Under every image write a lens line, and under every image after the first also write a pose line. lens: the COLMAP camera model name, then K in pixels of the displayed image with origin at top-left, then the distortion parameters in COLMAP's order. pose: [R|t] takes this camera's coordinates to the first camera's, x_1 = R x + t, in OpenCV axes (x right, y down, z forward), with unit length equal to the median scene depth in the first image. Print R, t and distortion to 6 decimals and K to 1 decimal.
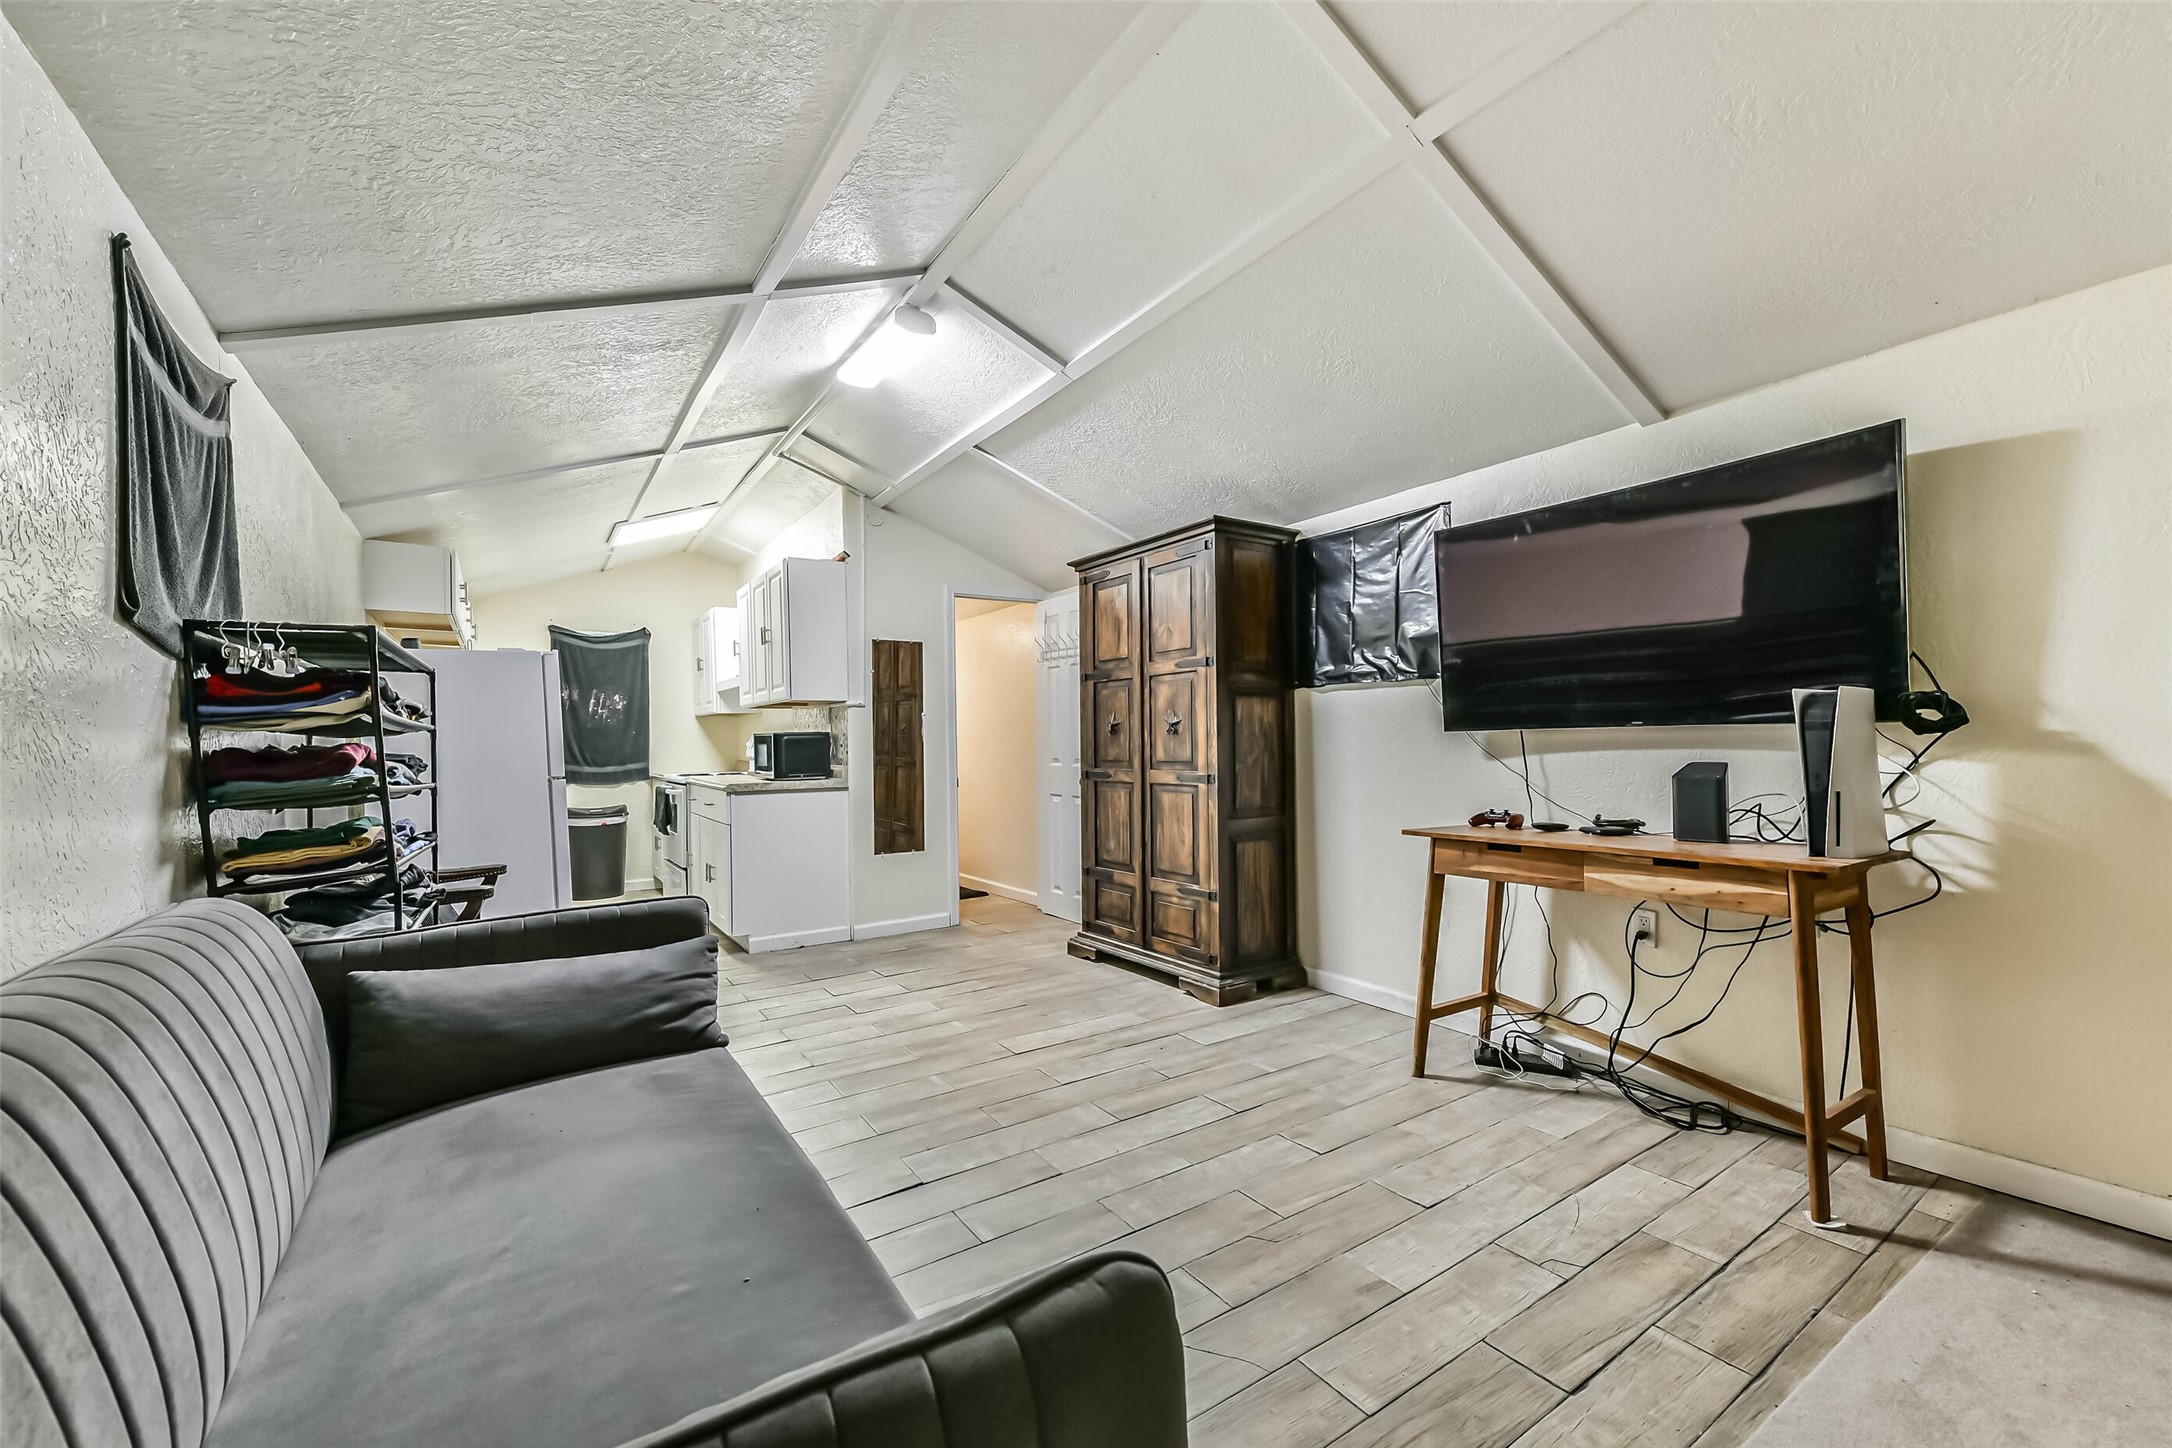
lens RADIAL K [[864.8, 0, 1084.4], [0, 864.8, 750.6], [0, 0, 1]] dist [0.019286, -0.009158]
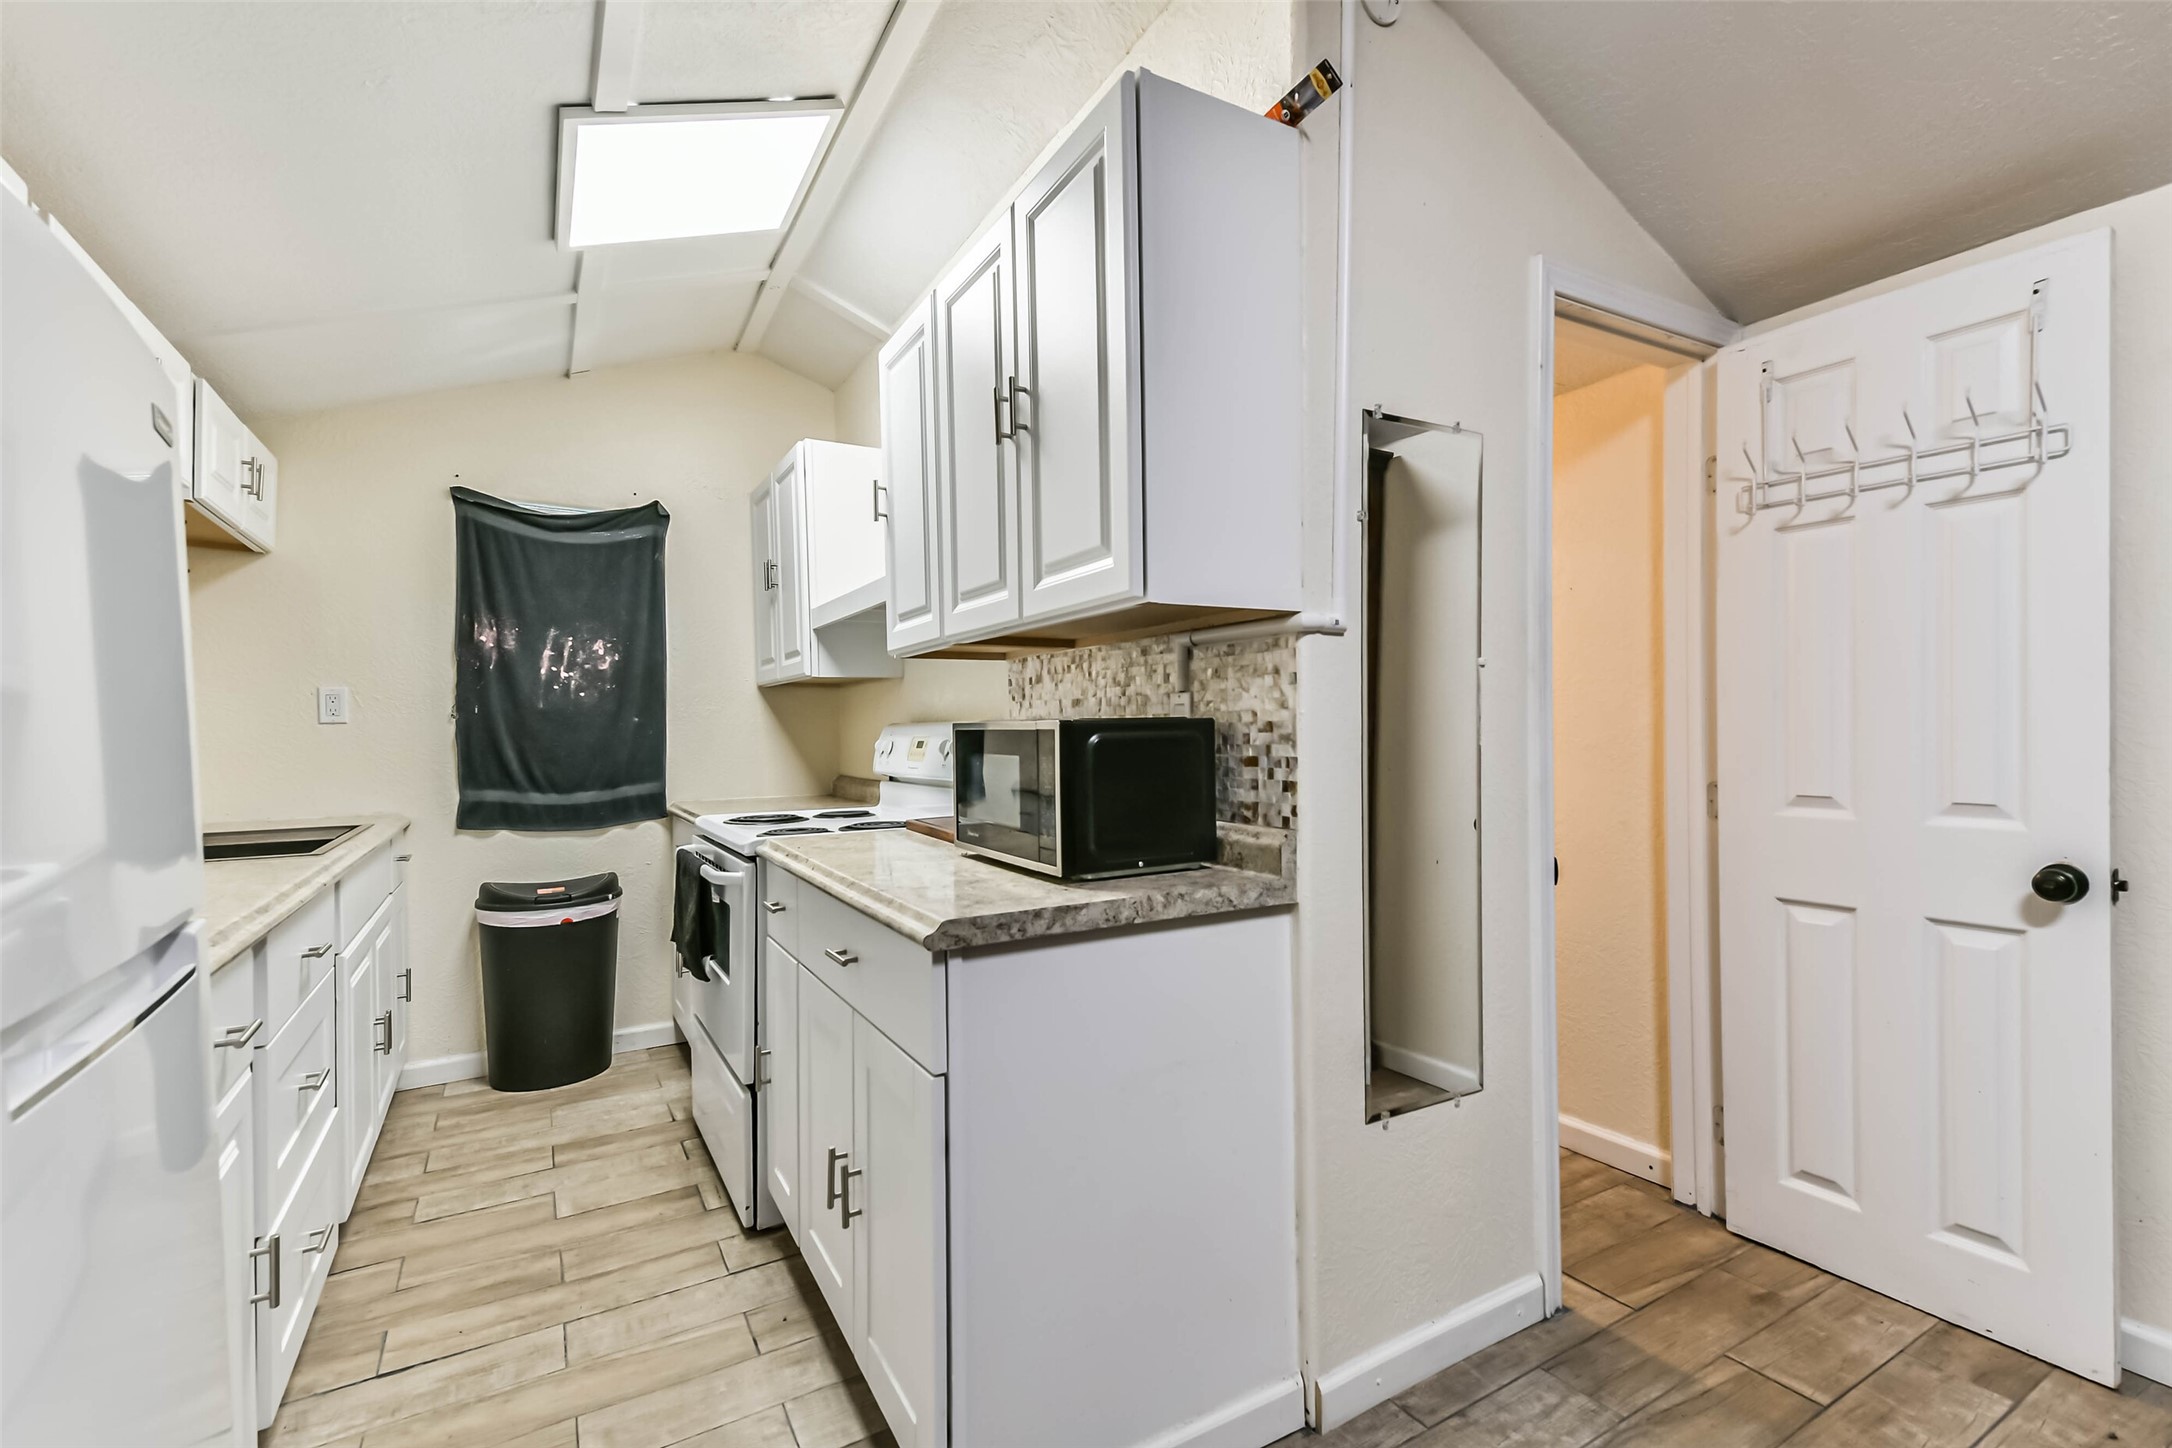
lens RADIAL K [[958.0, 0, 1095.9], [0, 958.0, 750.3], [0, 0, 1]] dist [0.024765, -0.000257]
pose [[0.998449, 0.002952, -0.055604, -0.447646], [-0.002443, 0.999954, 0.009228, -0.018601], [0.055629, -0.009078, 0.998410, 0.920895]]
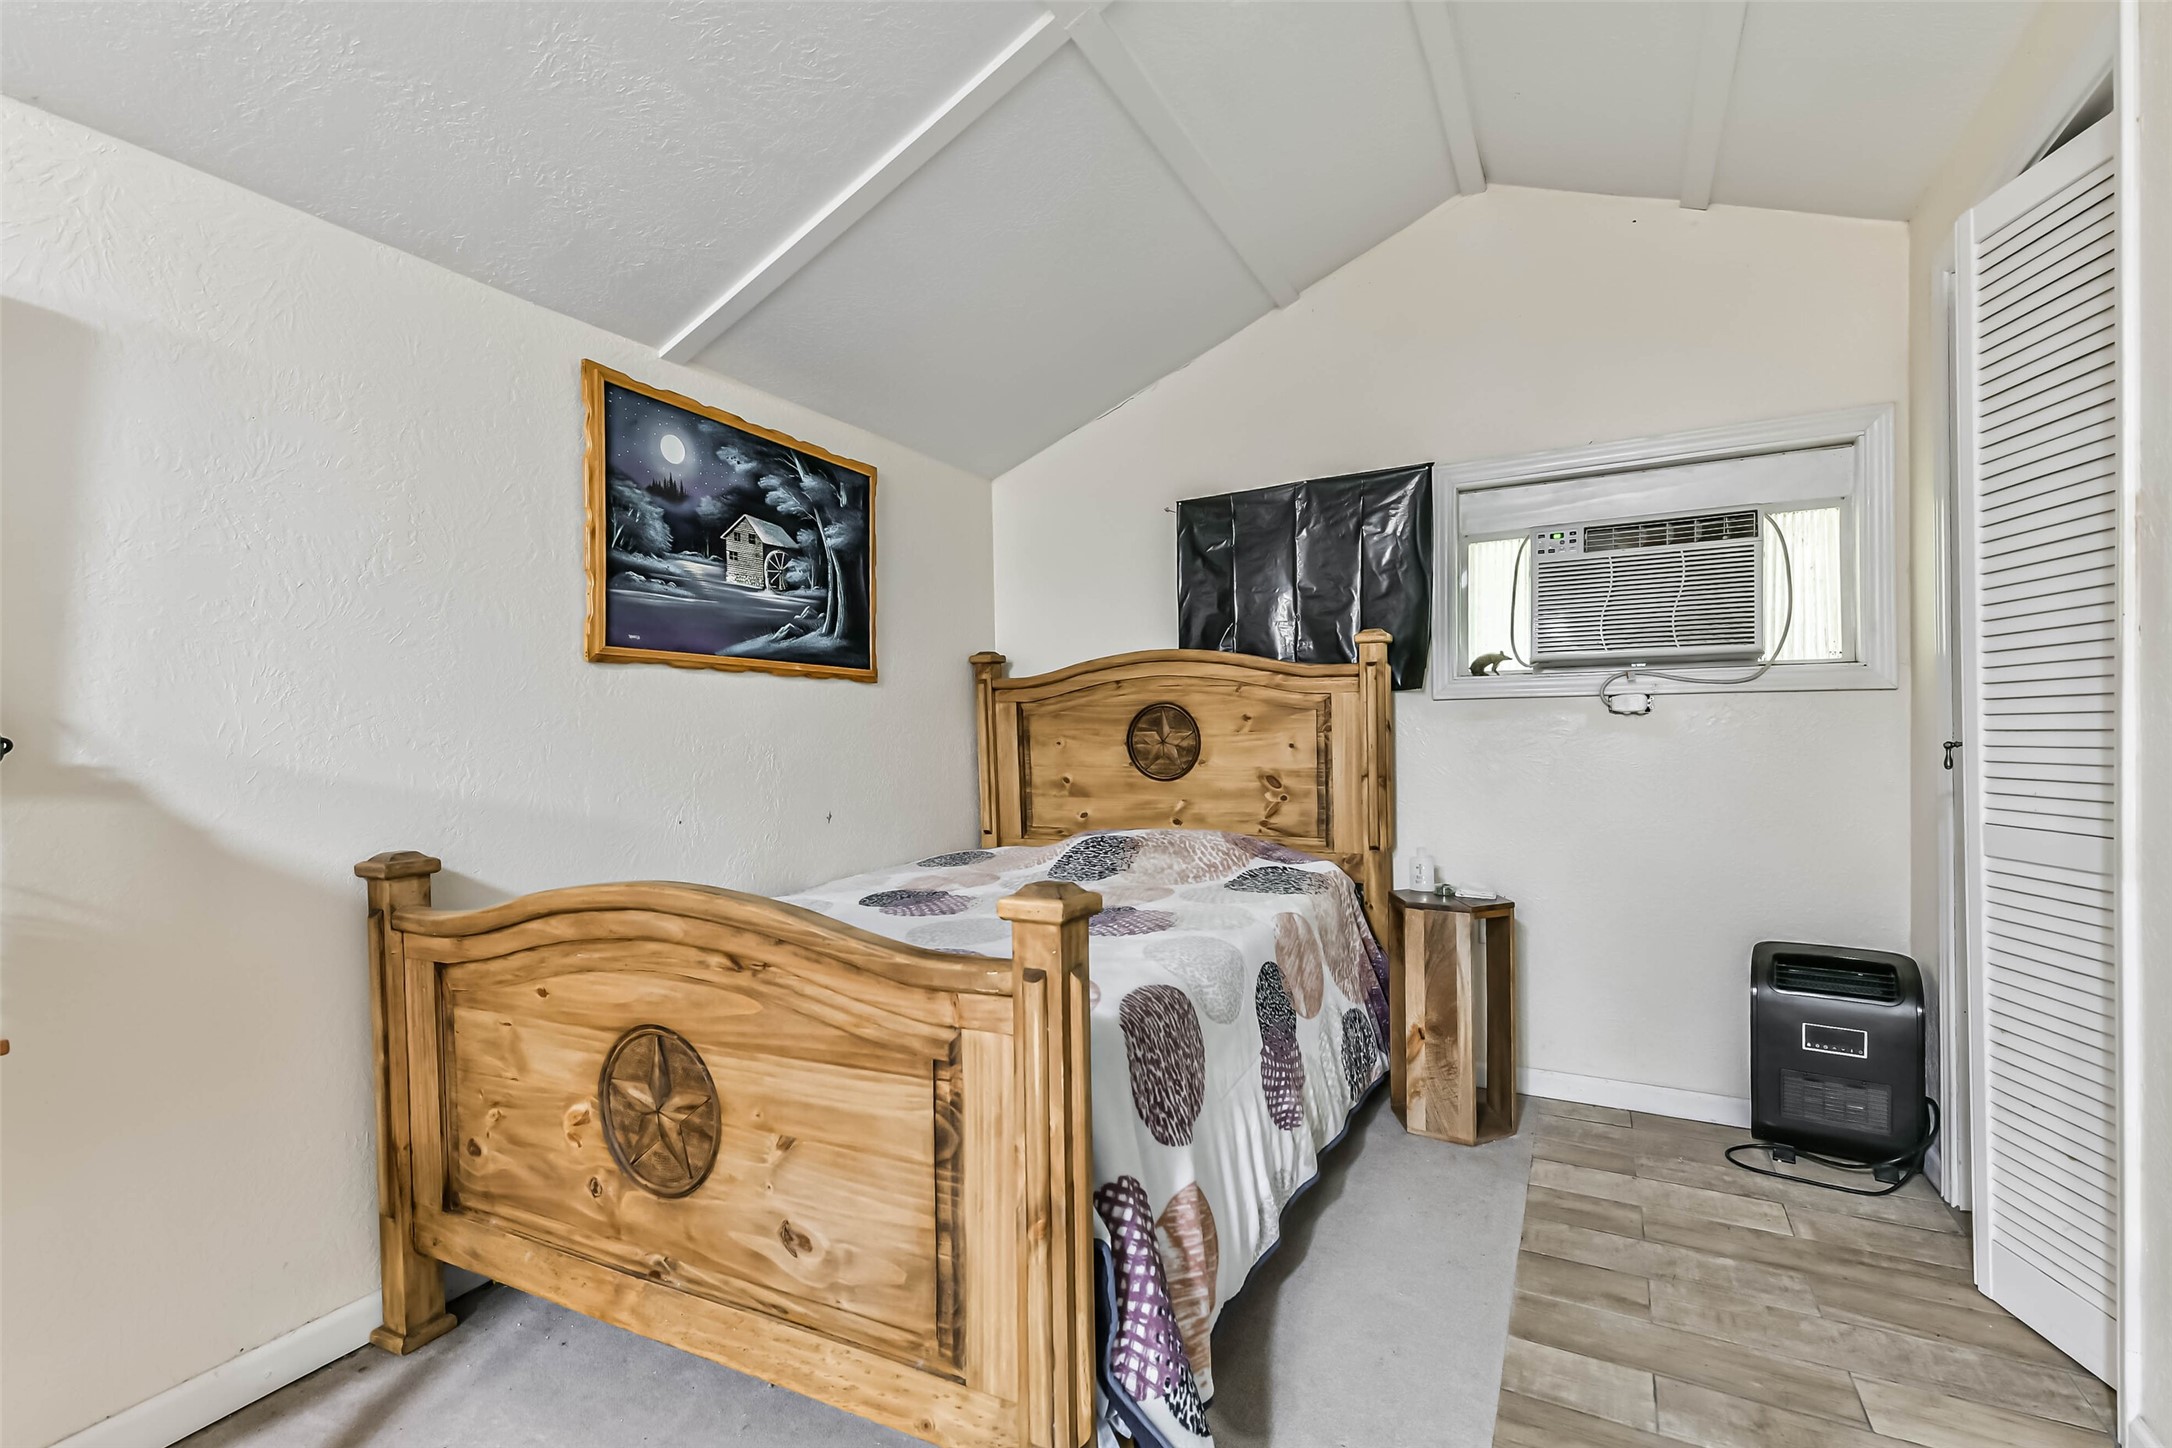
lens RADIAL K [[958.0, 0, 1095.9], [0, 958.0, 750.3], [0, 0, 1]] dist [0.024765, -0.000257]
pose [[-0.483690, 0.011662, 0.875162, 0.046847], [0.044234, 0.998959, 0.011136, -0.004788], [-0.874121, 0.044098, -0.483702, 0.379020]]
